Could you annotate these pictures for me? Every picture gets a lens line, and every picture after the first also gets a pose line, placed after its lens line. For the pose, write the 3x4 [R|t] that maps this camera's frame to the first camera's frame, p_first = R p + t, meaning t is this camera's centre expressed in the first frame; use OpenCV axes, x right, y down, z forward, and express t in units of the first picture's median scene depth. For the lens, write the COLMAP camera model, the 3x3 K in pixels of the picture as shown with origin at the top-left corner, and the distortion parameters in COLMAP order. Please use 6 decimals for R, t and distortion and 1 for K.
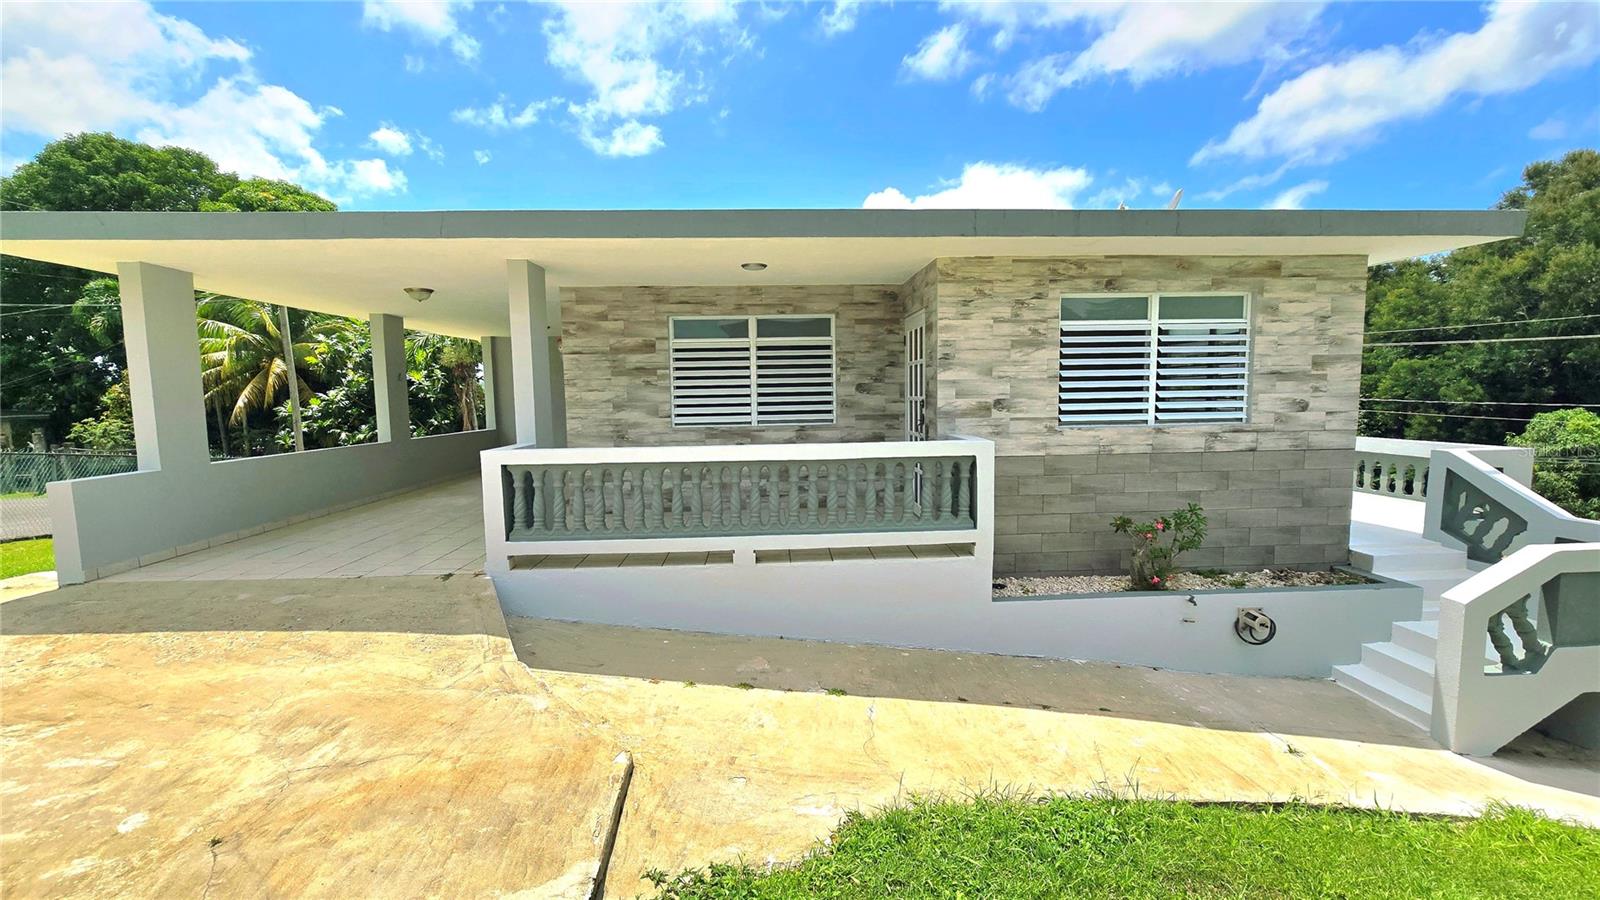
lens RADIAL K [[633.2, 0, 800.0], [0, 633.2, 450.0], [0, 0, 1]] dist [0.001369, 0.000114]
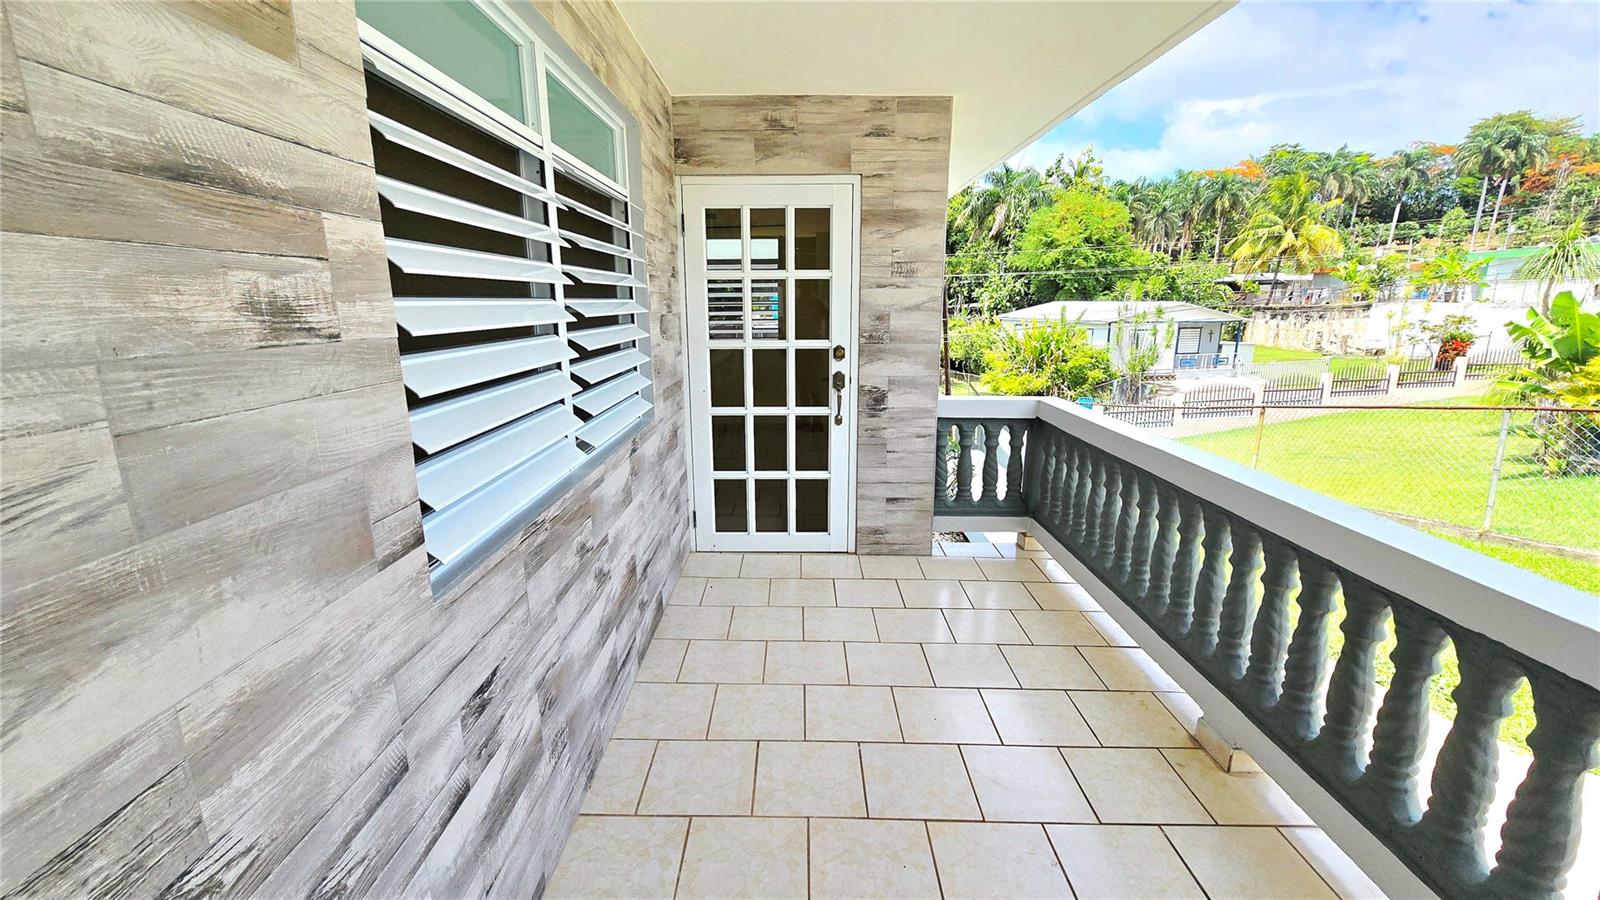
lens RADIAL K [[633.2, 0, 800.0], [0, 633.2, 450.0], [0, 0, 1]] dist [0.001369, 0.000114]
pose [[0.086598, -0.211323, 0.973572, -0.345289], [0.087735, 0.975064, 0.203843, -0.097590], [-0.992373, 0.067764, 0.102979, 0.893495]]
